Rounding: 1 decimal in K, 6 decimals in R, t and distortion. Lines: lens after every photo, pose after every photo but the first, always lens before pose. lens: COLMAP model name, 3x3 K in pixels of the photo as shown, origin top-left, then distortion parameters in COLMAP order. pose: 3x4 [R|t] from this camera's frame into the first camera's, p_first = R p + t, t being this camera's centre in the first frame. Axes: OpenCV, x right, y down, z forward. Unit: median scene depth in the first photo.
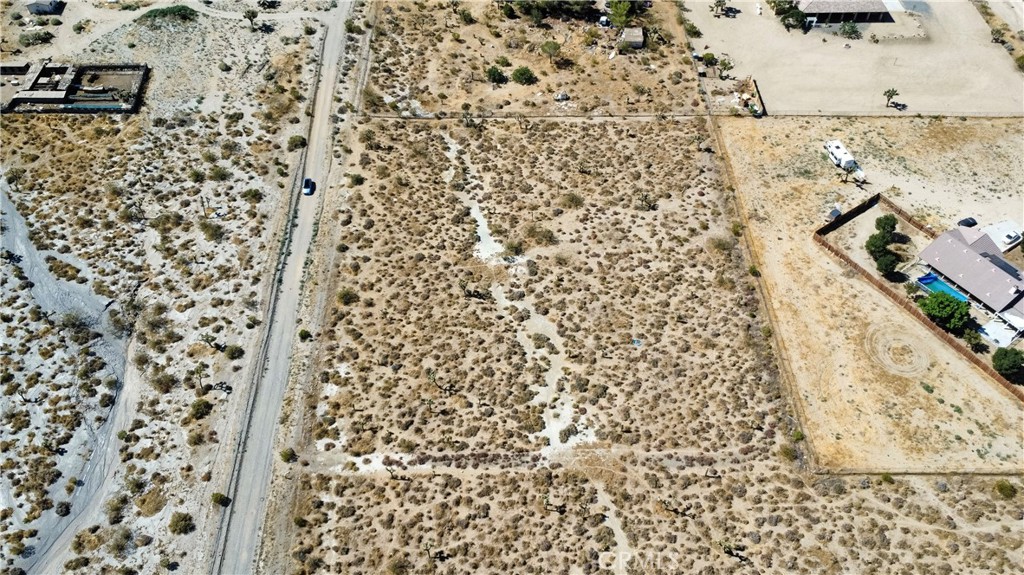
lens RADIAL K [[773.7, 0, 515.6], [0, 773.7, 291.0], [0, 0, 1]] dist [0.008180, -0.010941]
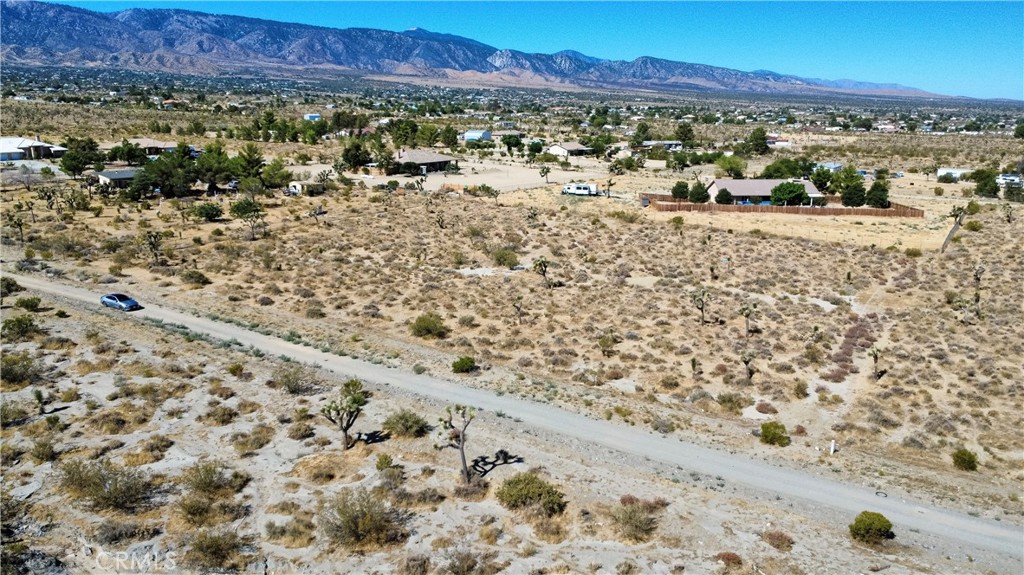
lens RADIAL K [[773.7, 0, 515.6], [0, 773.7, 291.0], [0, 0, 1]] dist [0.008180, -0.010941]
pose [[0.545327, -0.194973, 0.815232, -0.608537], [0.632542, 0.733882, -0.247604, 0.151977], [-0.550008, 0.650694, 0.523535, 0.714962]]
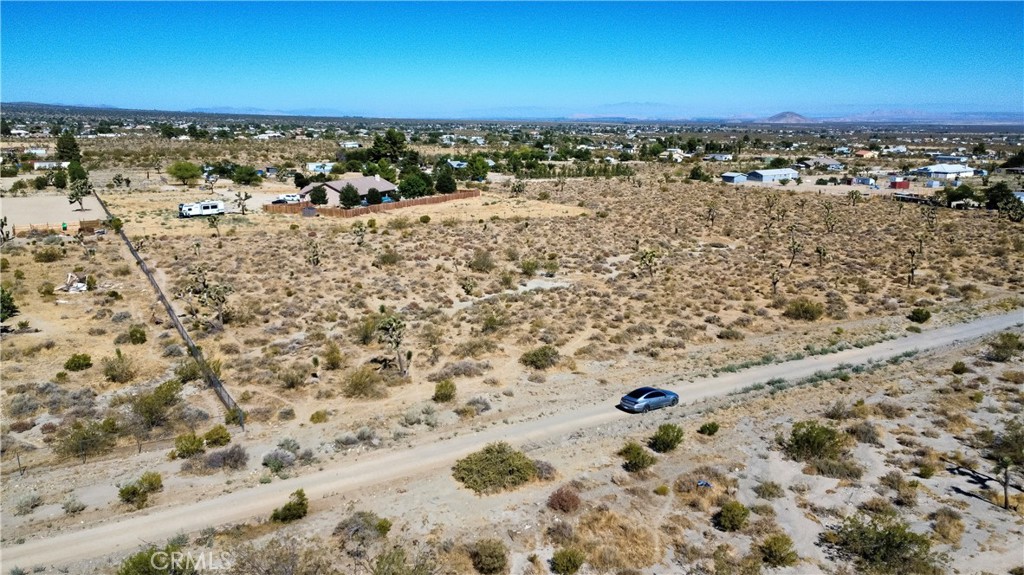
lens RADIAL K [[773.7, 0, 515.6], [0, 773.7, 291.0], [0, 0, 1]] dist [0.008180, -0.010941]
pose [[-0.505795, -0.196895, 0.839883, -0.574974], [0.653672, 0.547848, 0.522088, -0.414683], [-0.562925, 0.813077, -0.148394, 1.212889]]
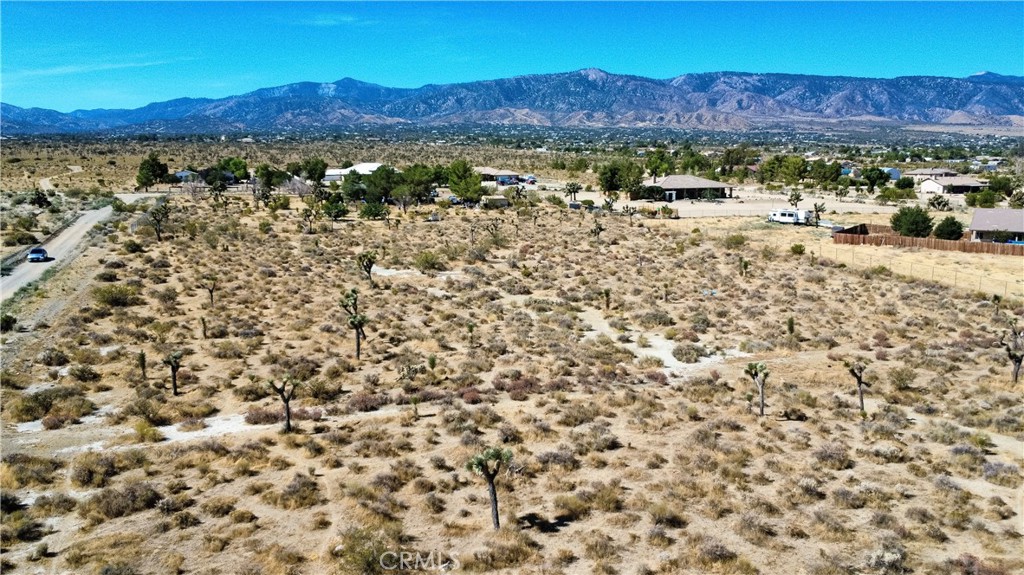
lens RADIAL K [[773.7, 0, 515.6], [0, 773.7, 291.0], [0, 0, 1]] dist [0.008180, -0.010941]
pose [[0.943681, -0.059495, 0.325462, -0.147910], [0.253402, 0.762448, -0.595365, 0.354241], [-0.212727, 0.644308, 0.734585, 0.621401]]
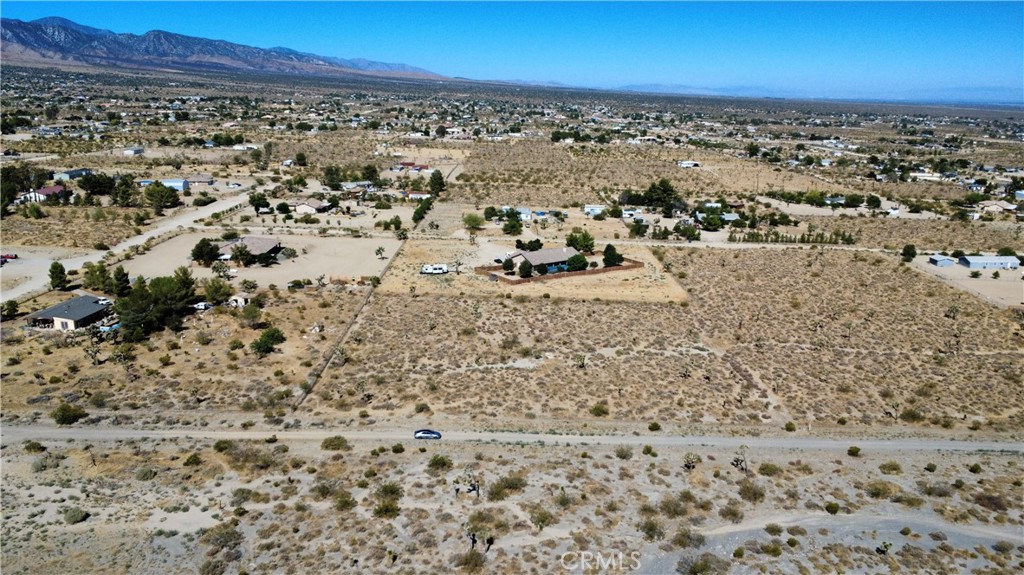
lens RADIAL K [[773.7, 0, 515.6], [0, 773.7, 291.0], [0, 0, 1]] dist [0.008180, -0.010941]
pose [[-0.006679, -0.258397, 0.966016, -1.147995], [0.748795, 0.638981, 0.176096, -0.347809], [-0.662768, 0.724524, 0.189219, 0.802536]]
